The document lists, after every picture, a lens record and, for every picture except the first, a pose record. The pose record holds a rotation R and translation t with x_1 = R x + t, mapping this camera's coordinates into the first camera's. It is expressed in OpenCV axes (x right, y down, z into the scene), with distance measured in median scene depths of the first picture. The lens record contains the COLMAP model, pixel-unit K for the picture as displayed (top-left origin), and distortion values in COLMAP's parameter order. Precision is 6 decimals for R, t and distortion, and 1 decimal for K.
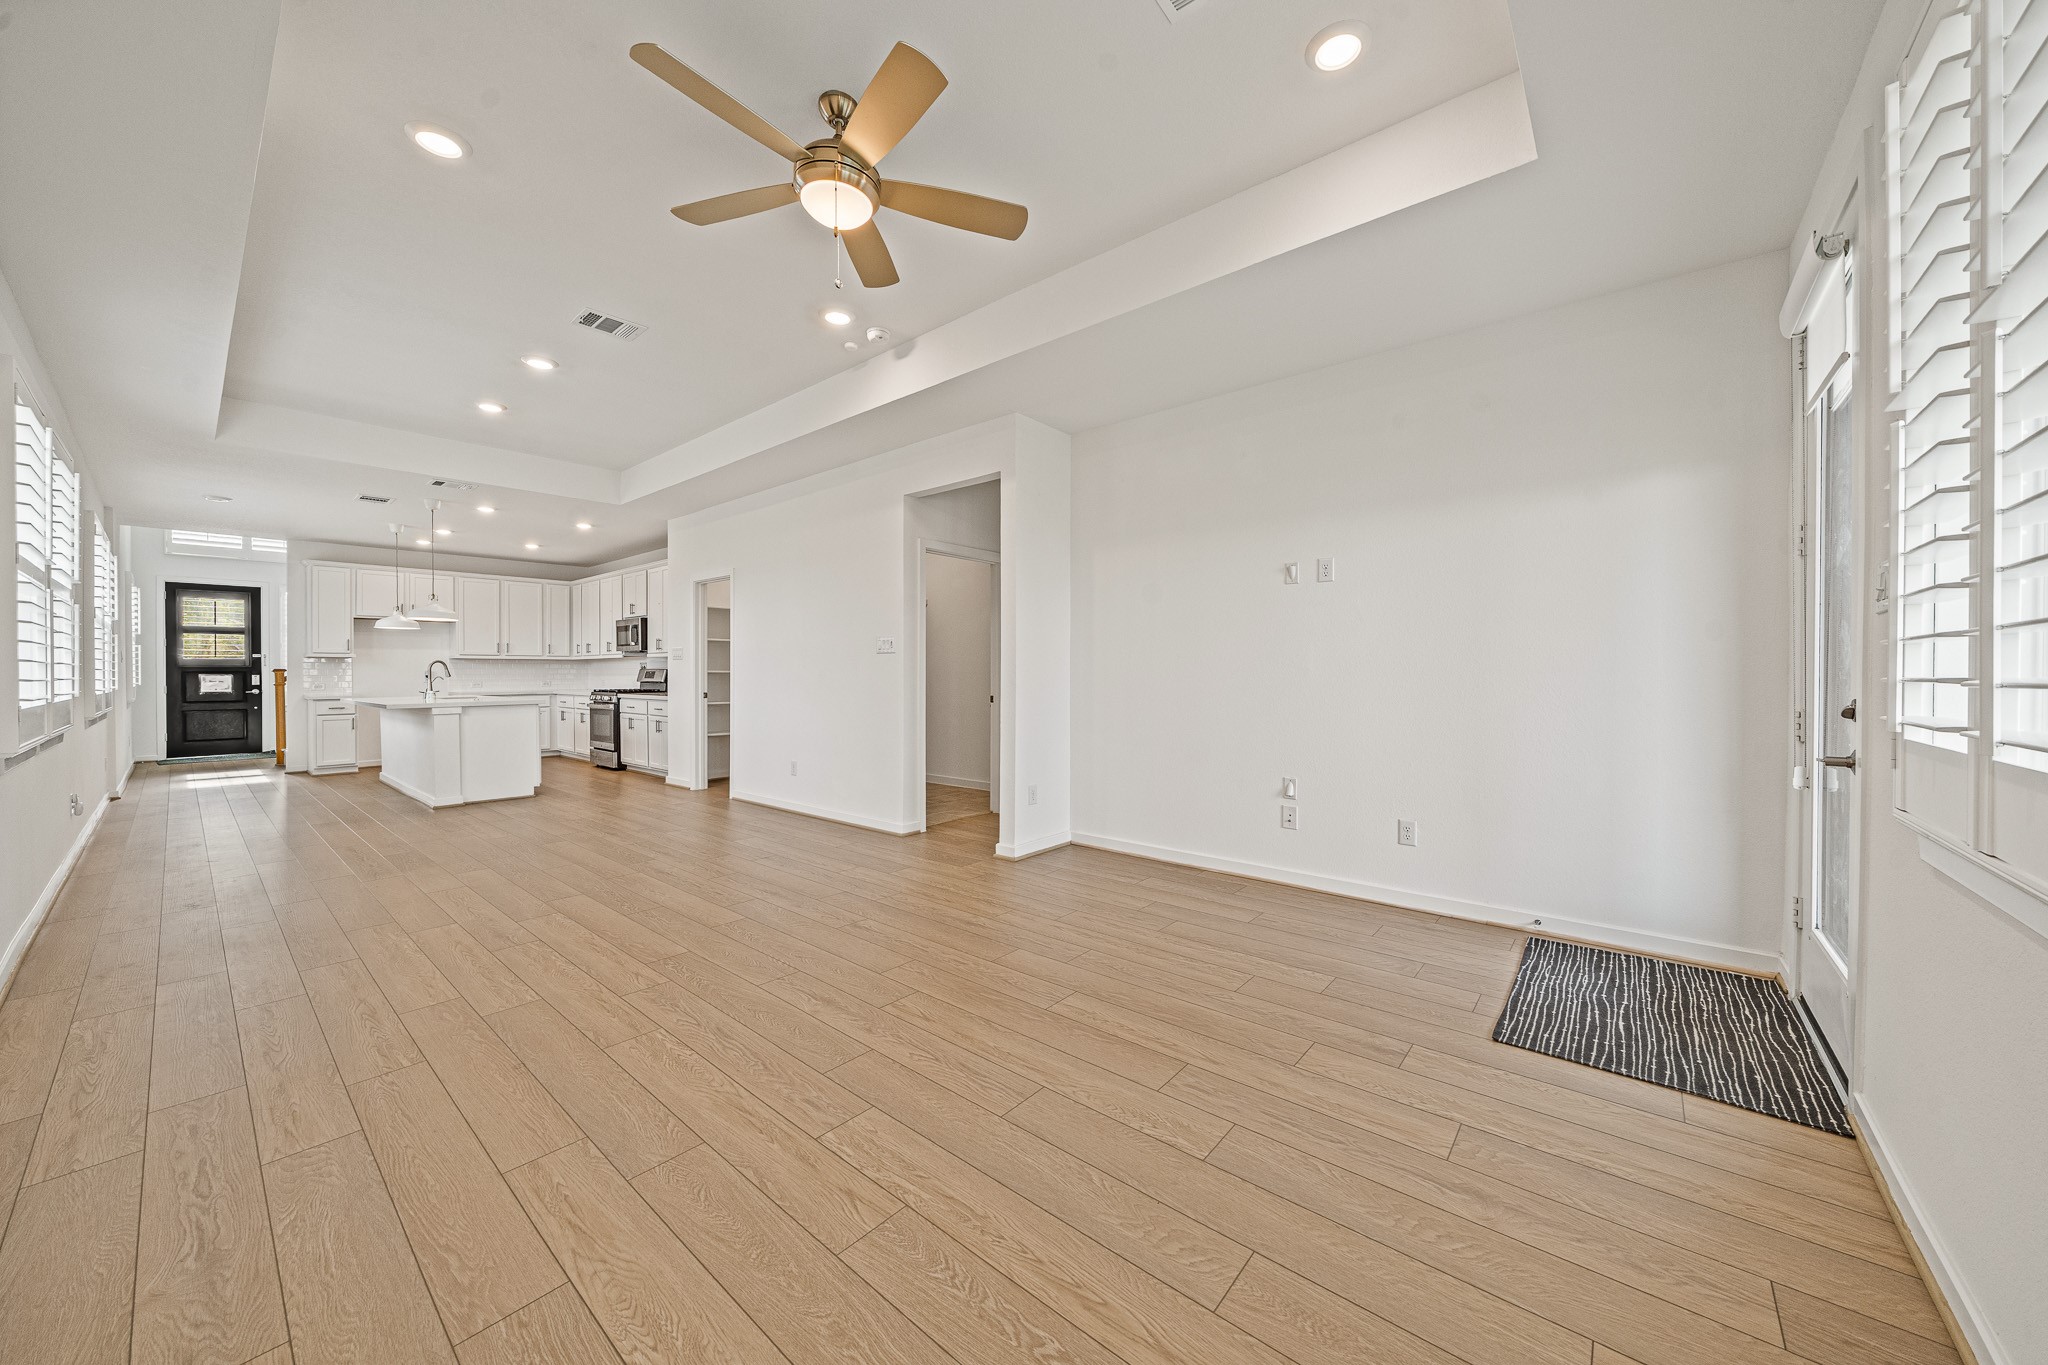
lens RADIAL K [[714.9, 0, 1019.9], [0, 714.9, 676.1], [0, 0, 1]] dist [-0.003662, 0.000457]
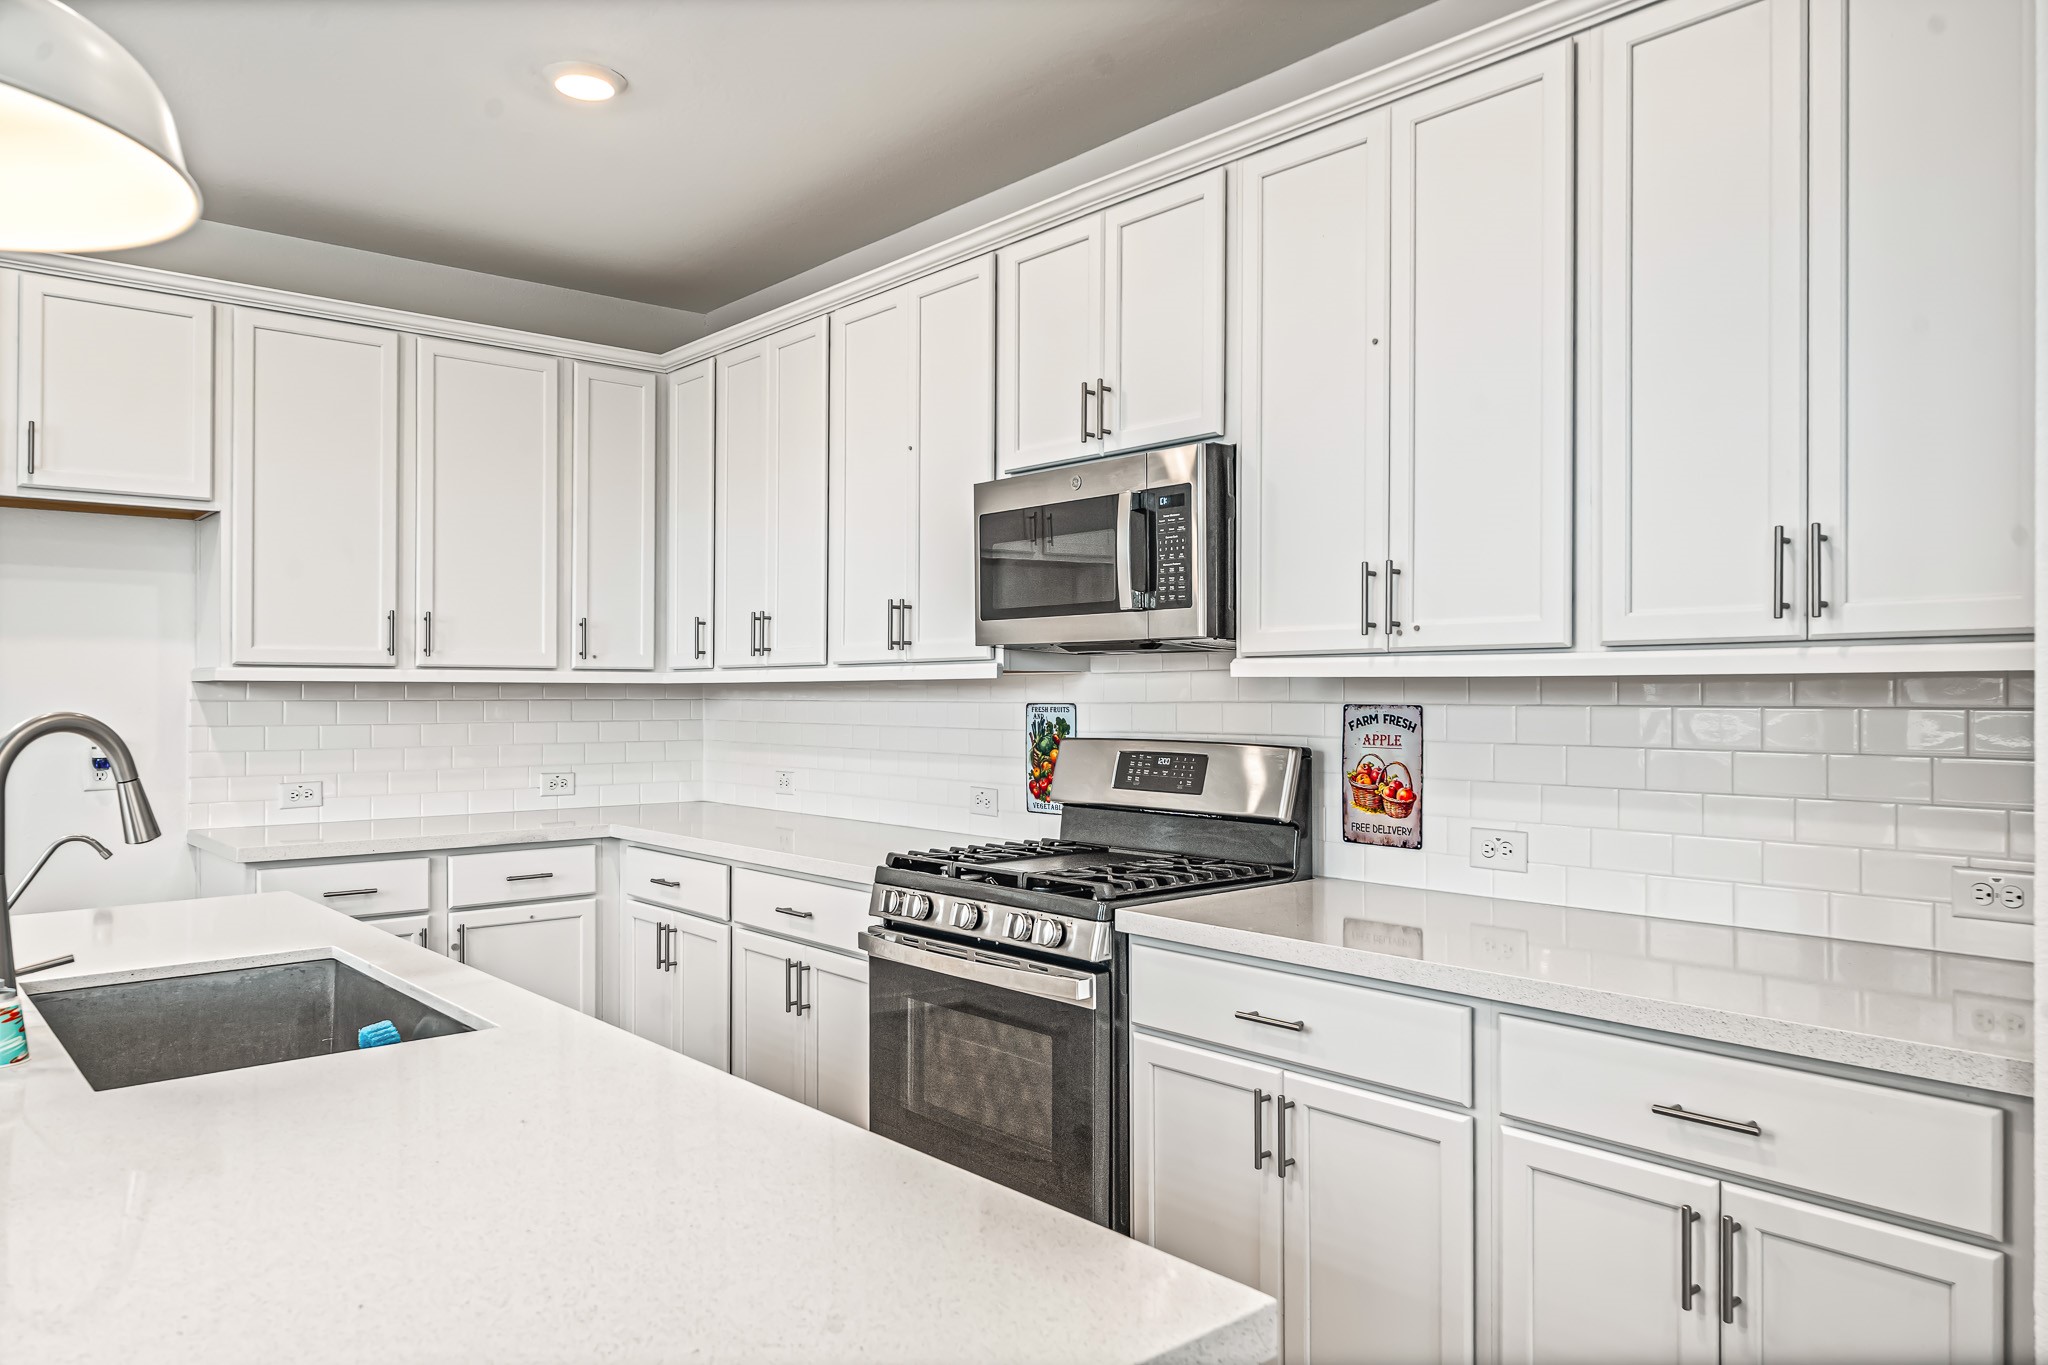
lens RADIAL K [[1402.4, 0, 1022.7], [0, 1402.4, 676.0], [0, 0, 1]] dist [-0.003735, 0.000580]
pose [[0.987541, 0.000368, -0.157362, -0.455644], [-0.003423, 0.999811, -0.019144, -0.017912], [0.157325, 0.019444, 0.987355, 0.584276]]
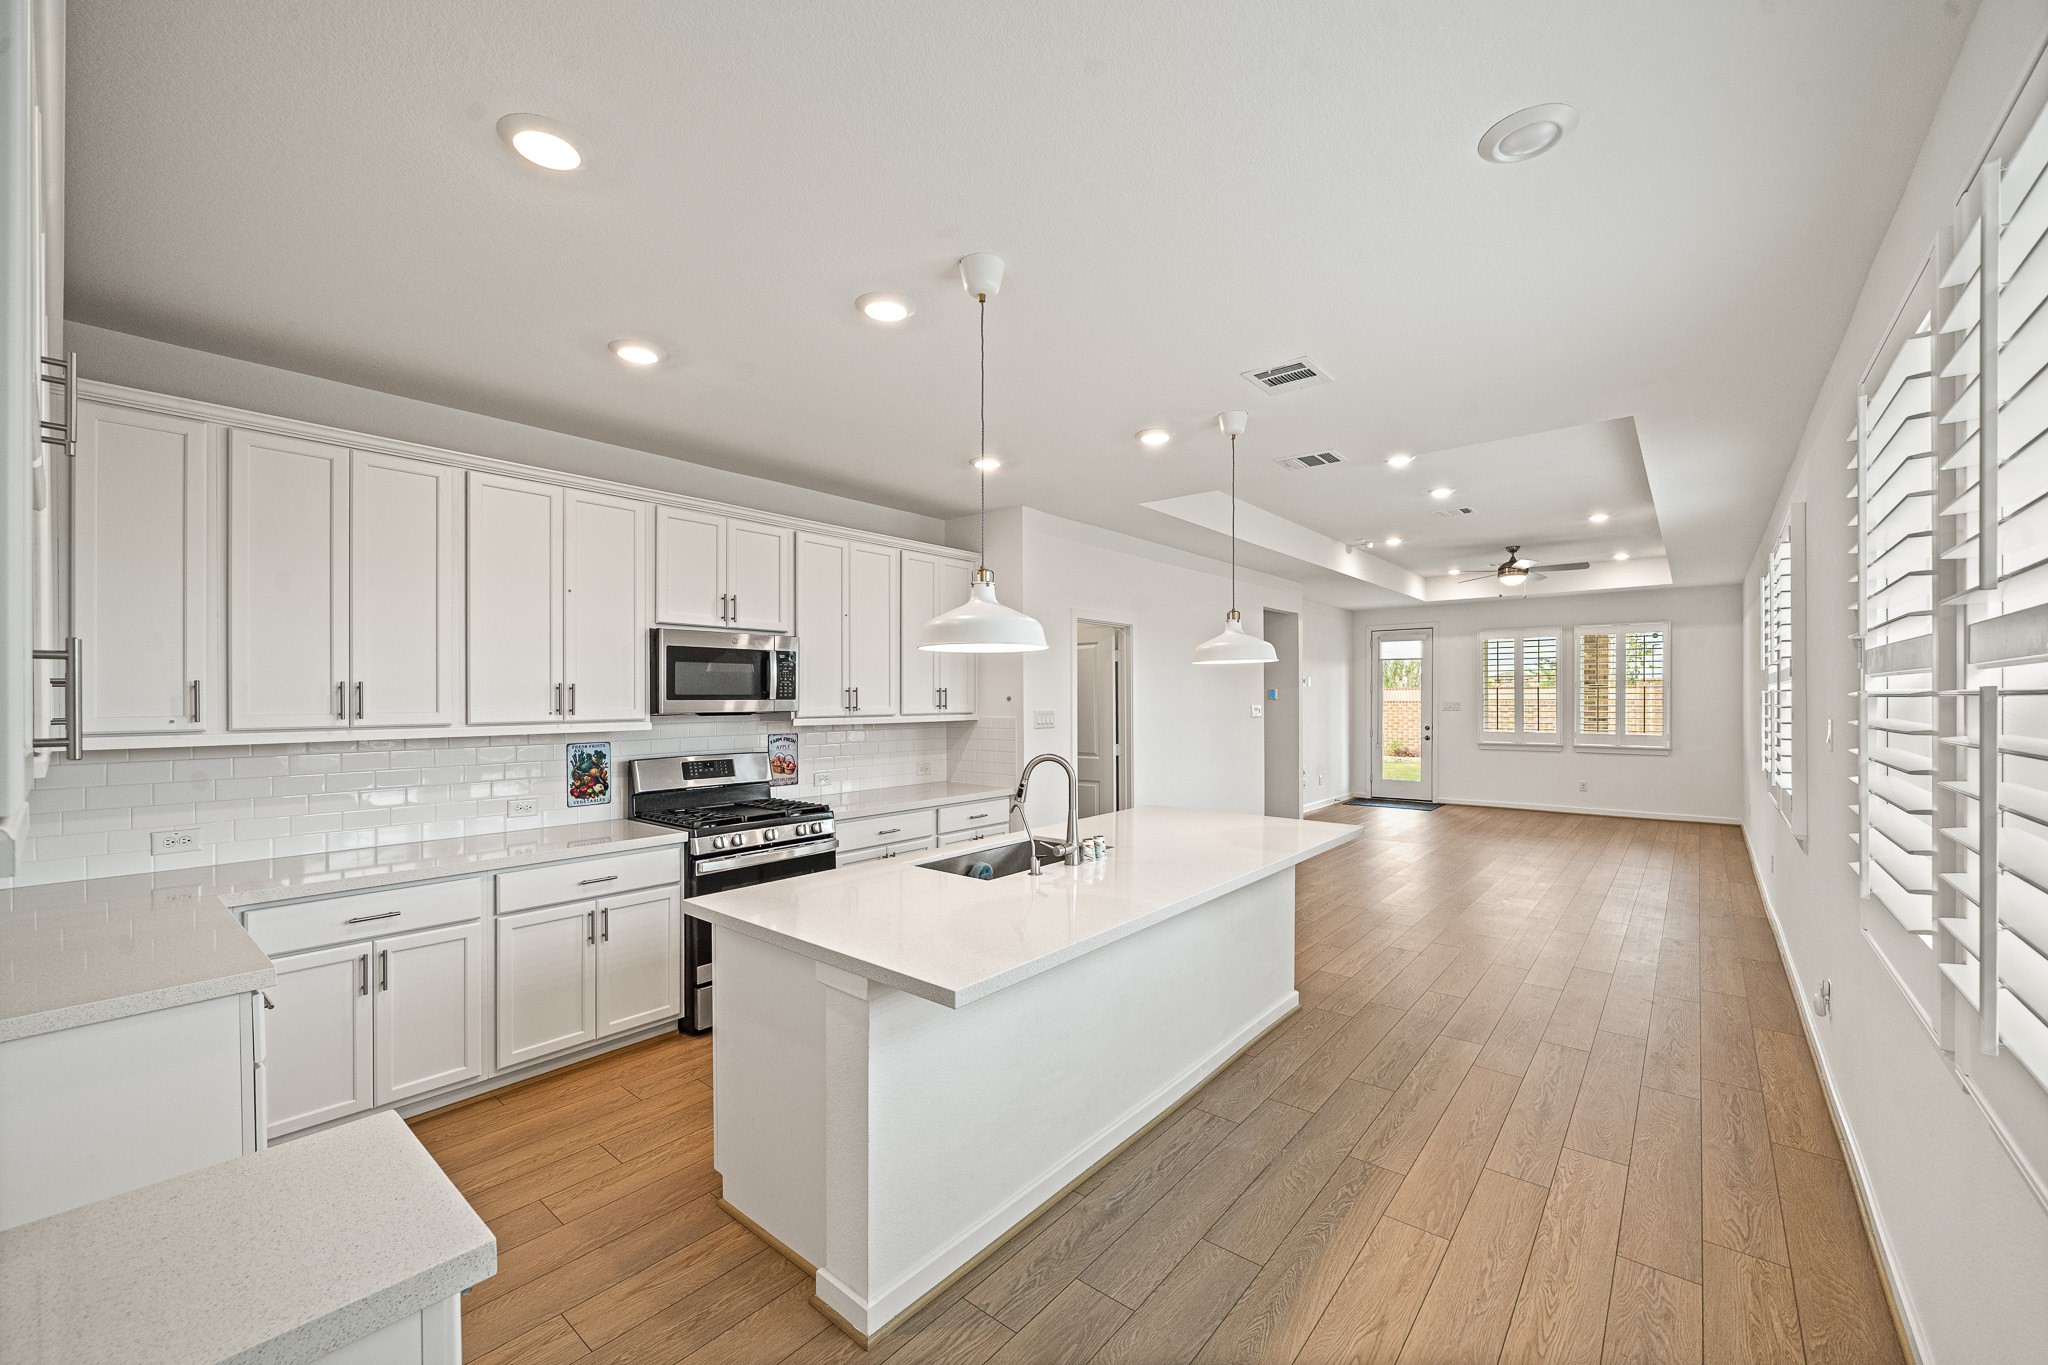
lens RADIAL K [[807.6, 0, 1024.6], [0, 807.6, 700.7], [0, 0, 1]] dist [-0.004175, 0.000152]
pose [[-0.002354, 0.000060, 0.999997, -0.899606], [0.014633, 0.999893, -0.000026, -0.035253], [-0.999890, 0.014633, -0.002355, 0.752218]]
